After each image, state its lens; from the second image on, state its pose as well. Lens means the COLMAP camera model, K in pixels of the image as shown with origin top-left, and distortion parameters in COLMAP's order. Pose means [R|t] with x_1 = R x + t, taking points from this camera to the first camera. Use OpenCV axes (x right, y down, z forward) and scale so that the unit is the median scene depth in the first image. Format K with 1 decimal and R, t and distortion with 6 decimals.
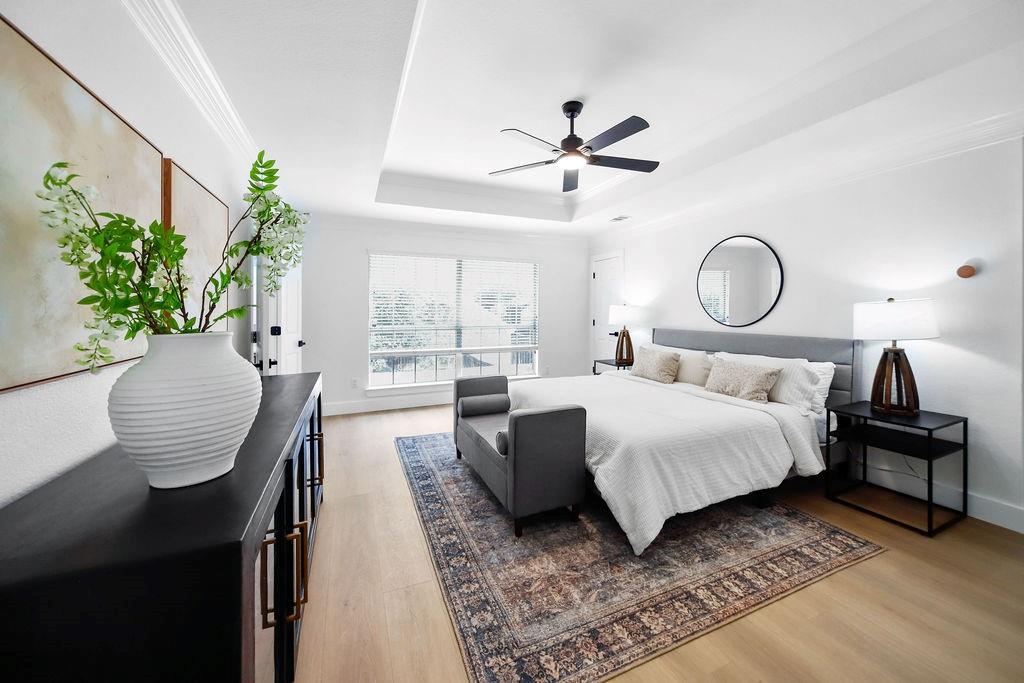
lens RADIAL K [[374.2, 0, 511.6], [0, 374.2, 316.2], [0, 0, 1]] dist [-0.001262, -0.000042]
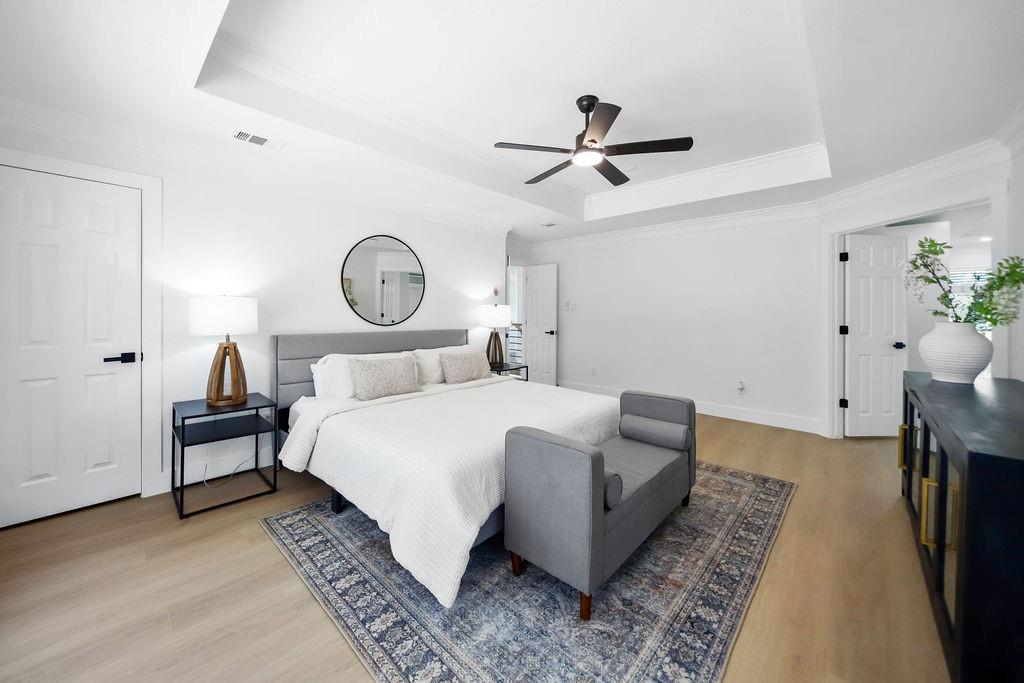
lens RADIAL K [[372.6, 0, 510.1], [0, 372.6, 307.7], [0, 0, 1]] dist [0.000928, 0.000131]
pose [[-0.400913, 0.007877, 0.916082, -0.702333], [0.003790, 0.999969, -0.006940, -0.015791], [-0.916108, 0.000690, -0.400931, 1.665151]]
